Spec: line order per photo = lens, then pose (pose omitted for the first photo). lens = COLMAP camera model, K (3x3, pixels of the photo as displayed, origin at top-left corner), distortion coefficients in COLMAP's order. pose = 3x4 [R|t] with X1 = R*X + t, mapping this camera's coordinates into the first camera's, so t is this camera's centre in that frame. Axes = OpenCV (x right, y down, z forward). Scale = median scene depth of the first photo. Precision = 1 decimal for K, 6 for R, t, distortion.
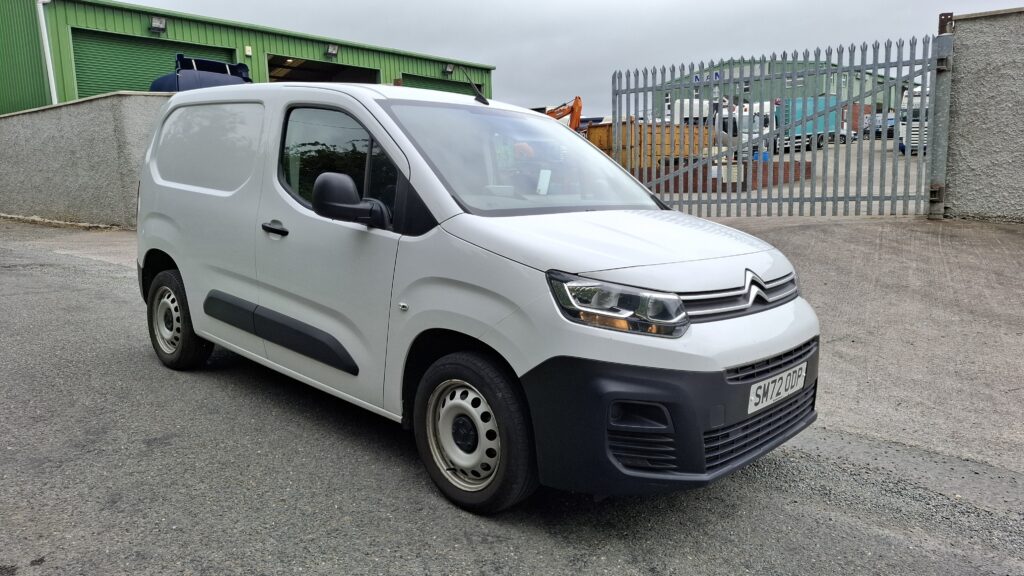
lens RADIAL K [[700.5, 0, 499.8], [0, 700.5, 290.0], [0, 0, 1]] dist [0.084866, -0.106073]
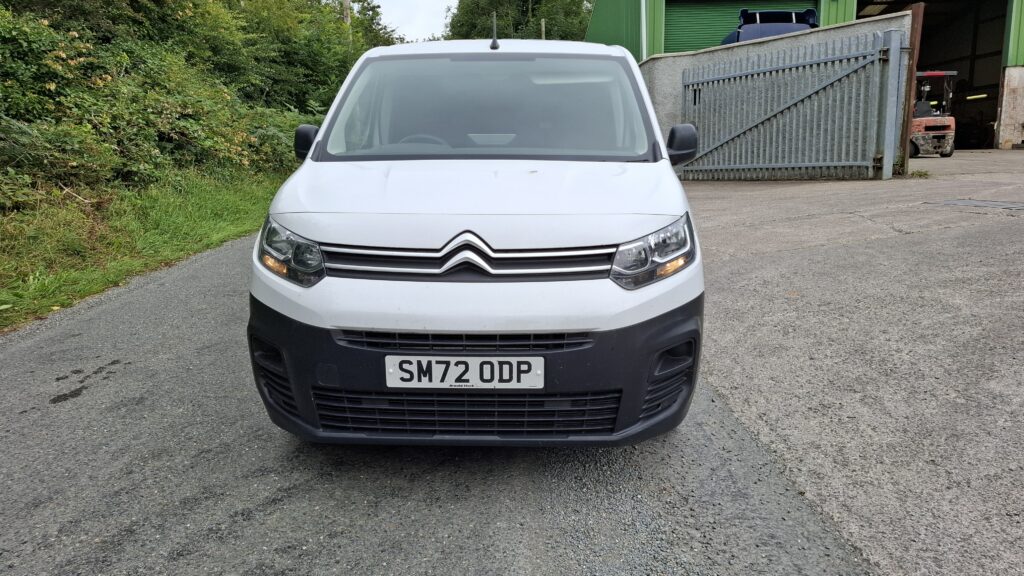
lens RADIAL K [[700.5, 0, 499.8], [0, 700.5, 290.0], [0, 0, 1]] dist [0.084866, -0.106073]
pose [[0.658699, 0.145954, -0.738115, 0.846083], [-0.100177, 0.989283, 0.106221, -0.044143], [0.745708, 0.003974, 0.666261, 0.392404]]
